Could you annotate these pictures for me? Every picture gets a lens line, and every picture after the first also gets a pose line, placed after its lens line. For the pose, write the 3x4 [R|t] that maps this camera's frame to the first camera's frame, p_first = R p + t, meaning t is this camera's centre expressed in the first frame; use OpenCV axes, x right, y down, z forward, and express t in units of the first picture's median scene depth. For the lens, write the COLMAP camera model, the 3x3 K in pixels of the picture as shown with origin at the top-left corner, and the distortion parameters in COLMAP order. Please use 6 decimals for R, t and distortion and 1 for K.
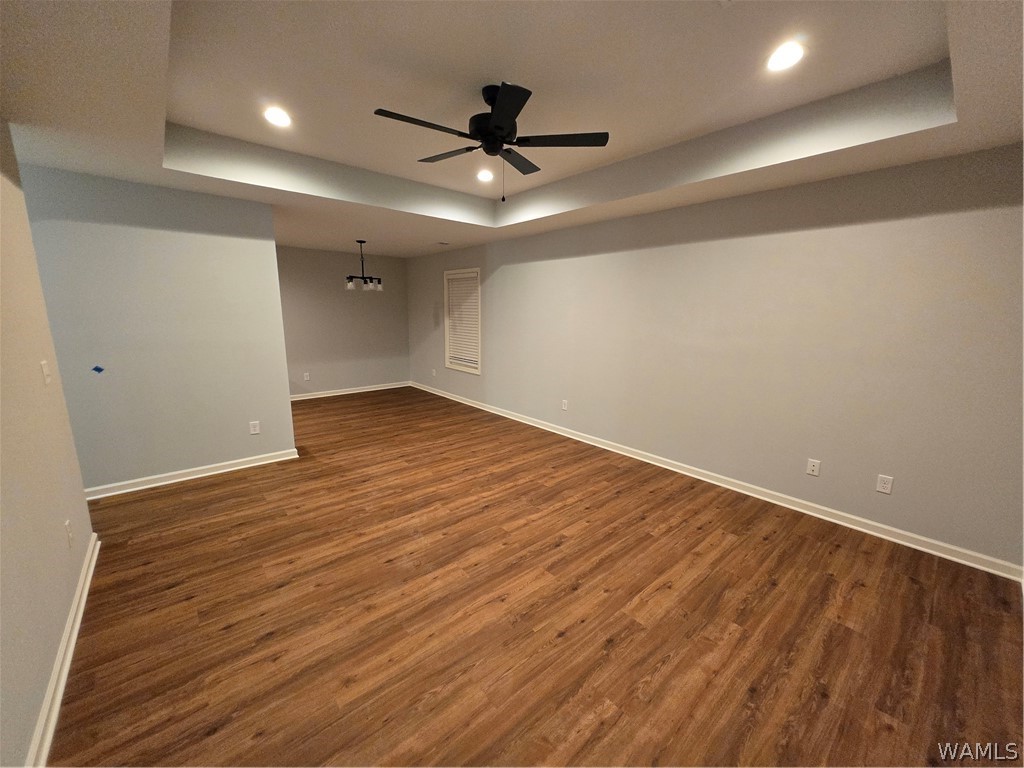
lens RADIAL K [[402.2, 0, 510.8], [0, 402.2, 383.4], [0, 0, 1]] dist [0.005744, -0.000325]
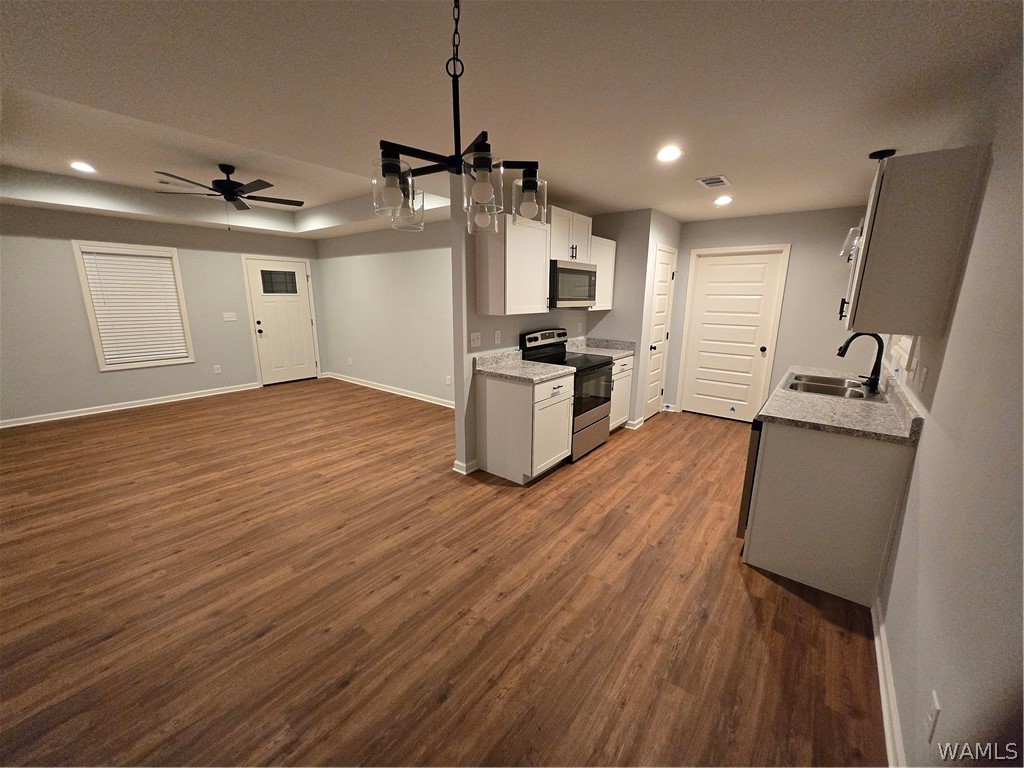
lens RADIAL K [[402.2, 0, 513.5], [0, 402.2, 383.8], [0, 0, 1]] dist [0.005744, -0.000325]
pose [[-0.980608, 0.022473, -0.194686, -0.594094], [-0.055486, 0.920920, 0.385782, -0.403215], [0.187960, 0.389103, -0.901815, 2.109909]]
